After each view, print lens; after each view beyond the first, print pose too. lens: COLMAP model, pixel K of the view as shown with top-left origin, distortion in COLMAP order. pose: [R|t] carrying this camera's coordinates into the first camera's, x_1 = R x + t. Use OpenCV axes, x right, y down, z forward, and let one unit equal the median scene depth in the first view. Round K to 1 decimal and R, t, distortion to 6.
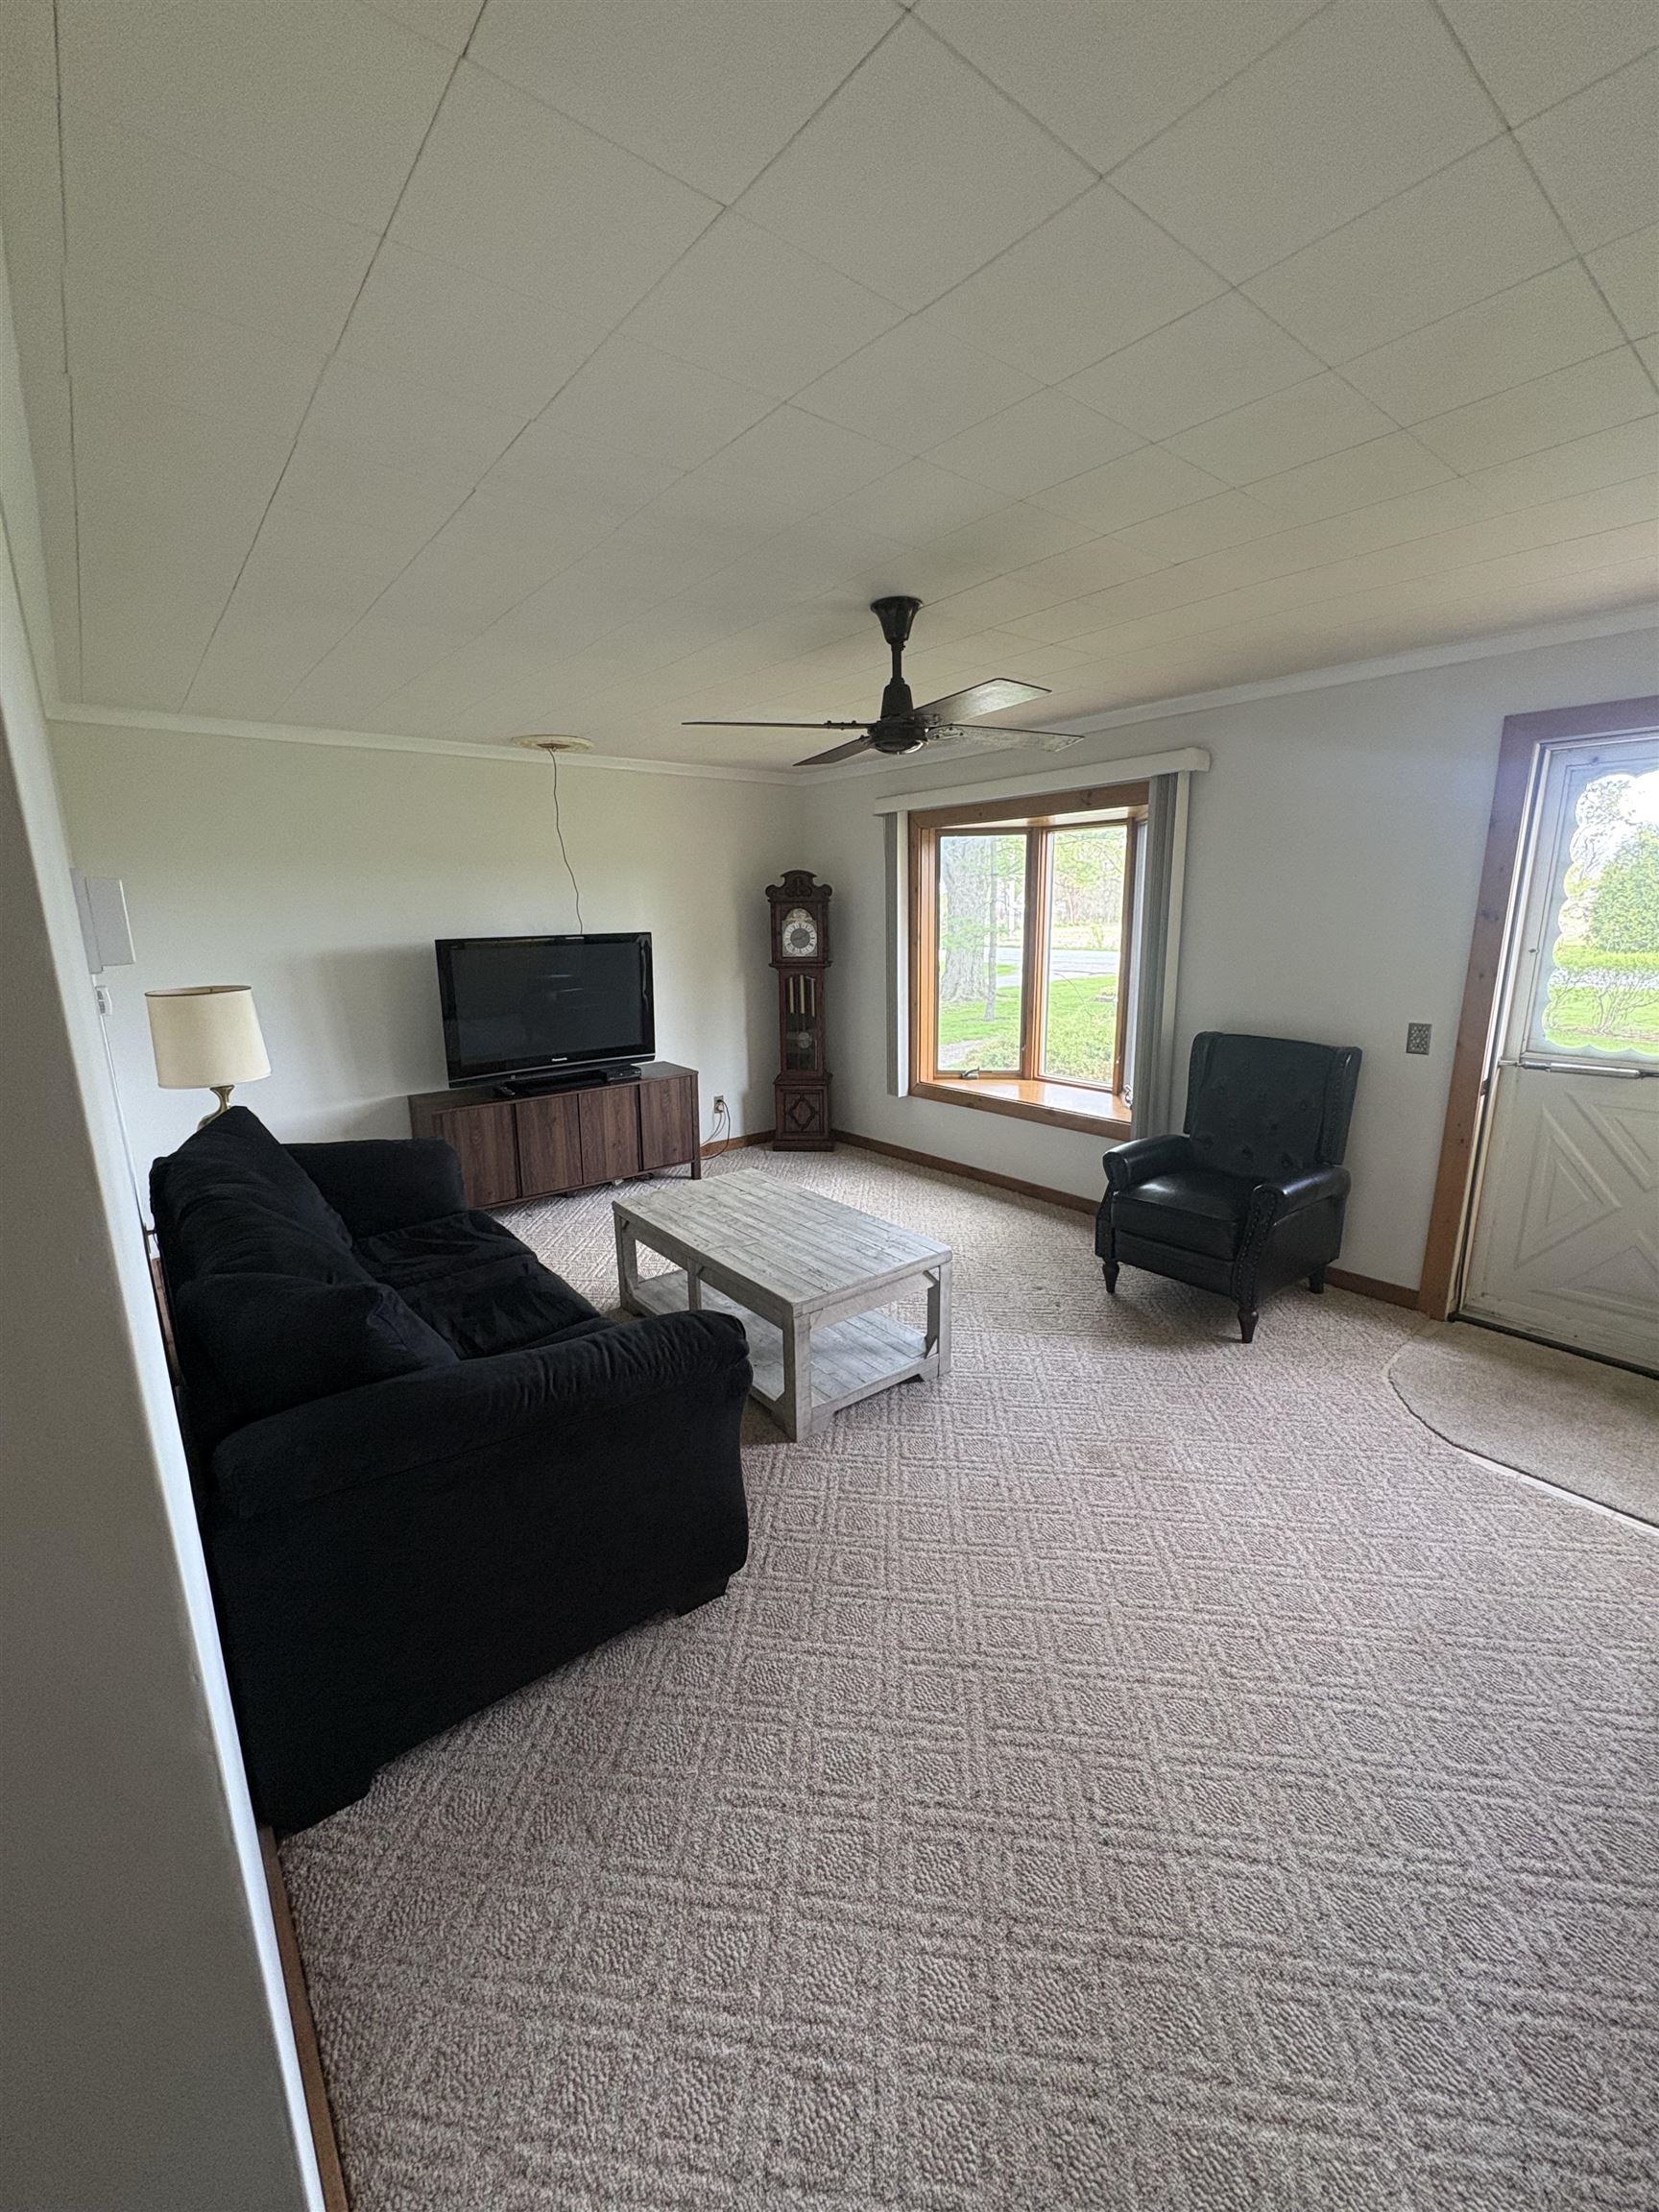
lens RADIAL K [[890.4, 0, 840.4], [0, 890.4, 1107.4], [0, 0, 1]] dist [0.001318, -0.000102]
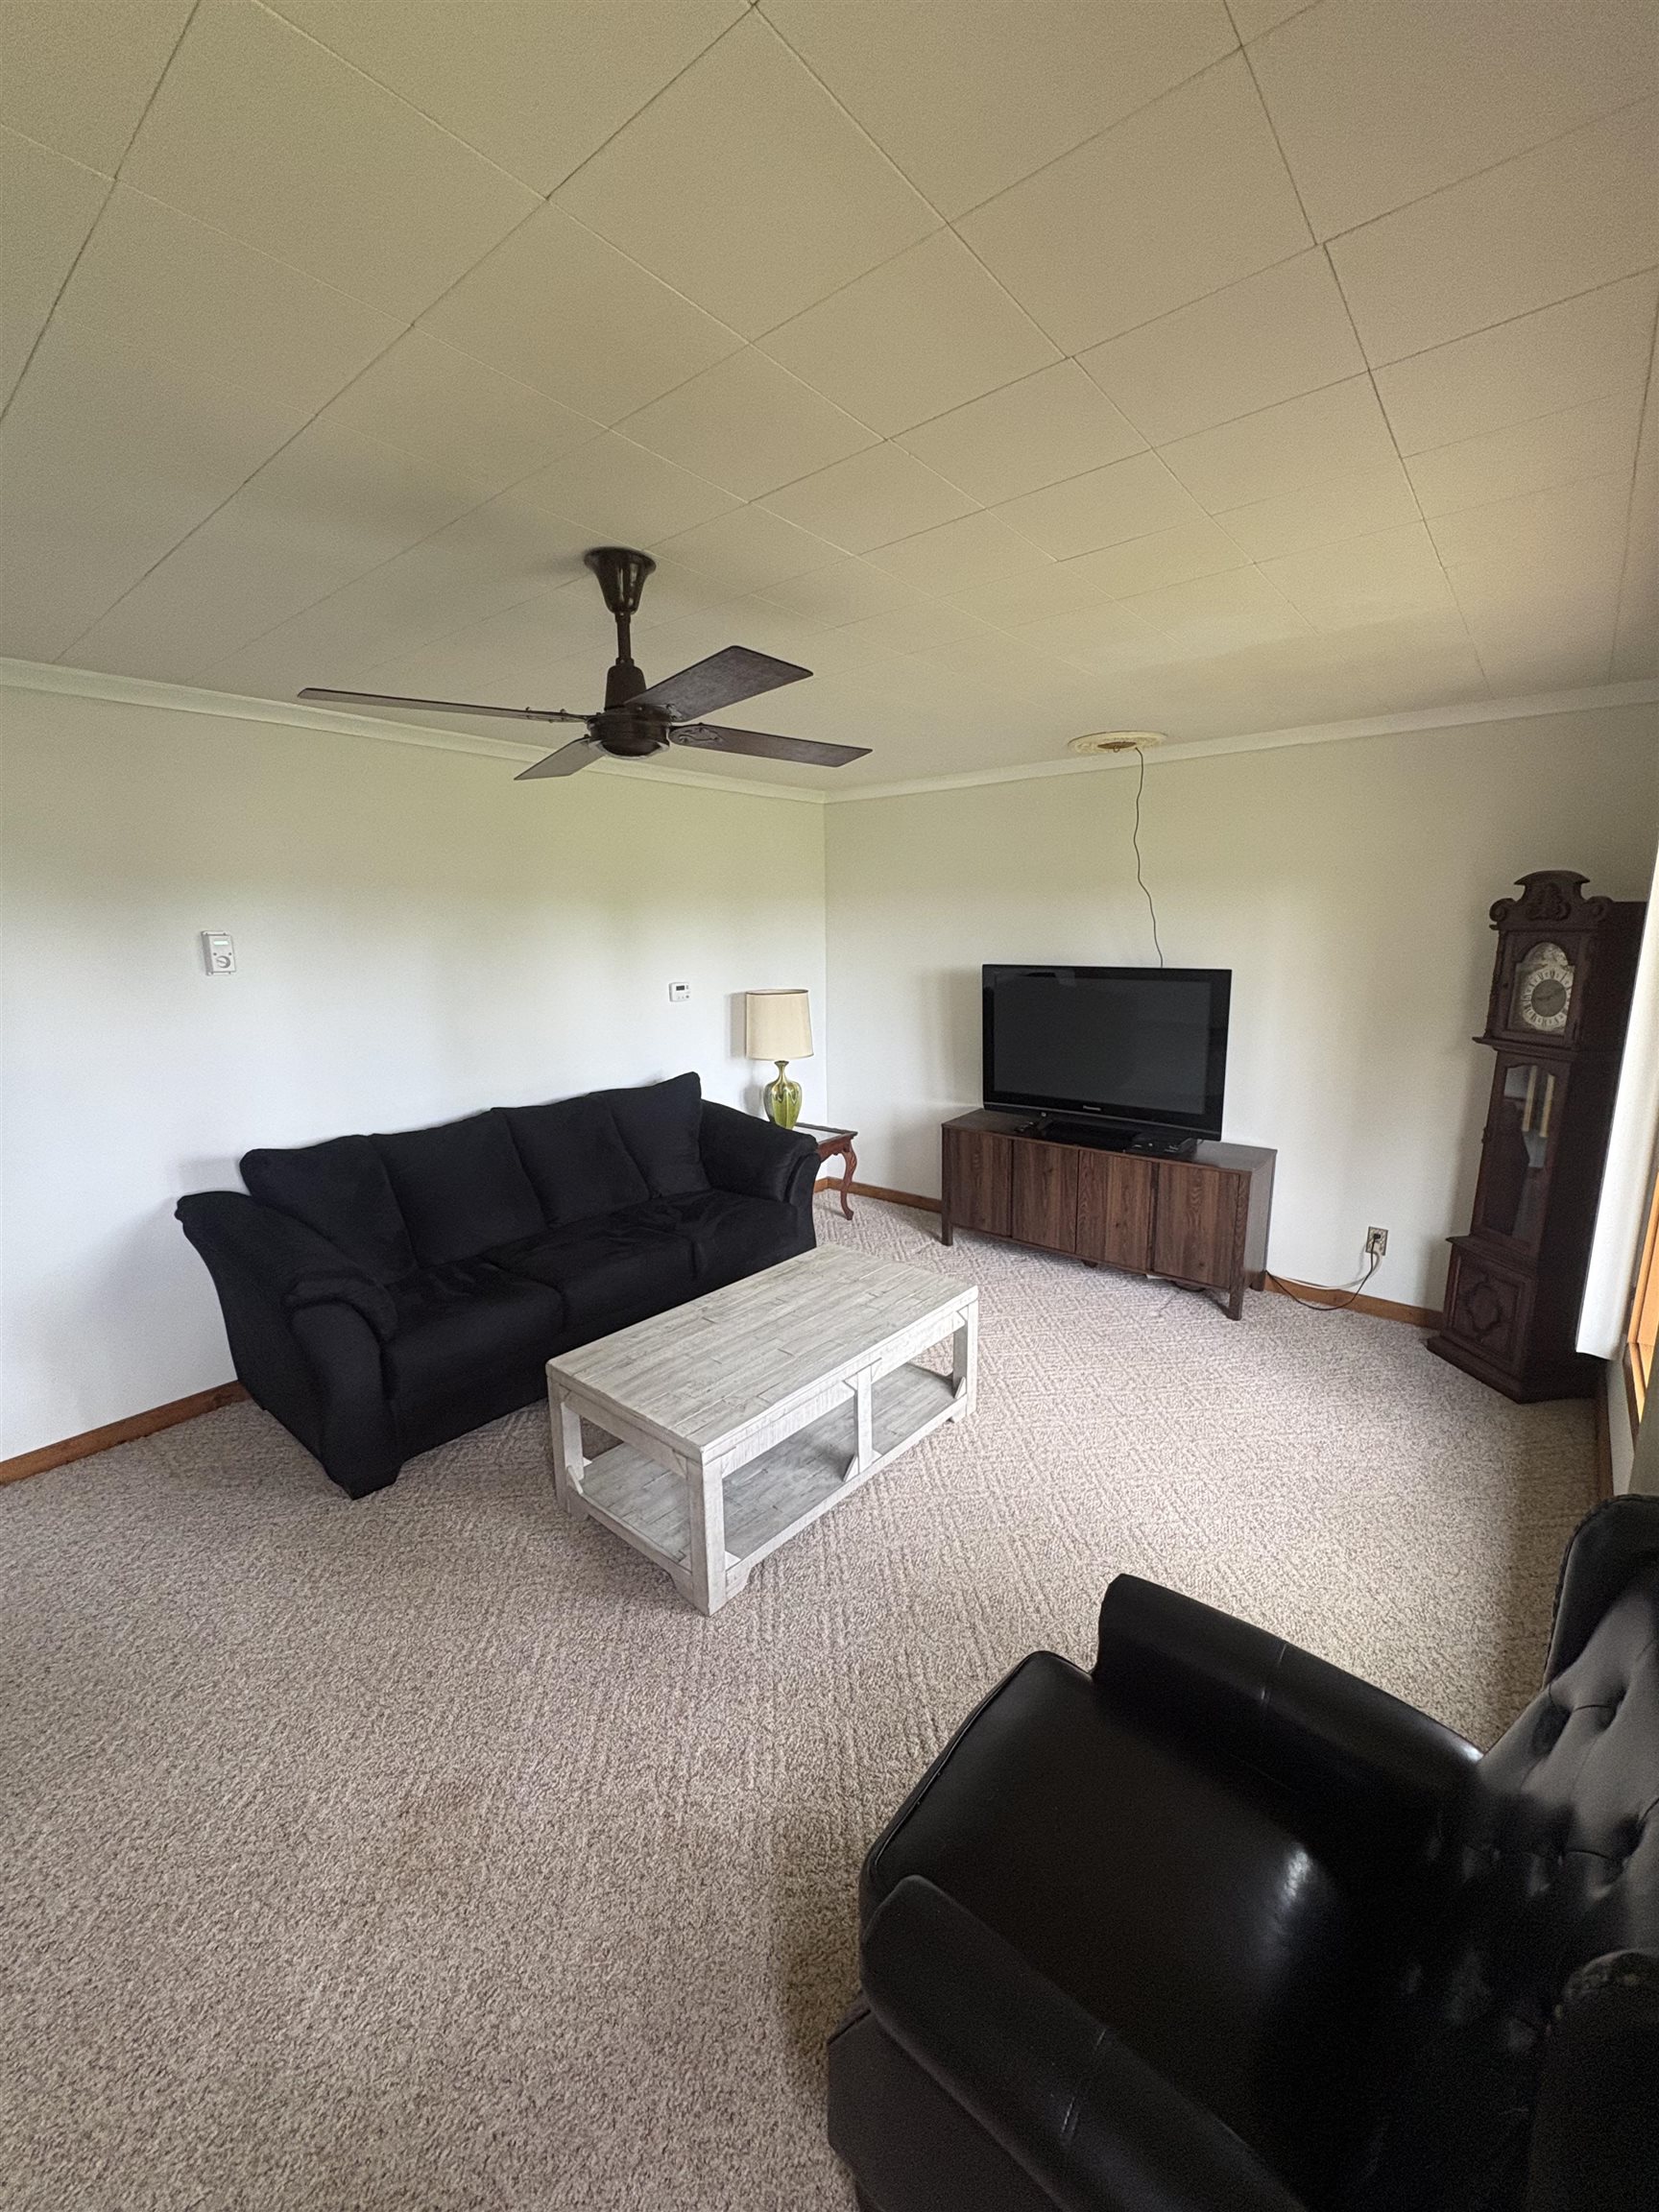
lens RADIAL K [[890.4, 0, 840.4], [0, 890.4, 1107.4], [0, 0, 1]] dist [0.001318, -0.000102]
pose [[0.192255, 0.207016, -0.959261, 0.473099], [-0.216531, 0.962354, 0.164286, -0.145415], [0.957158, 0.176125, 0.229843, 0.572997]]
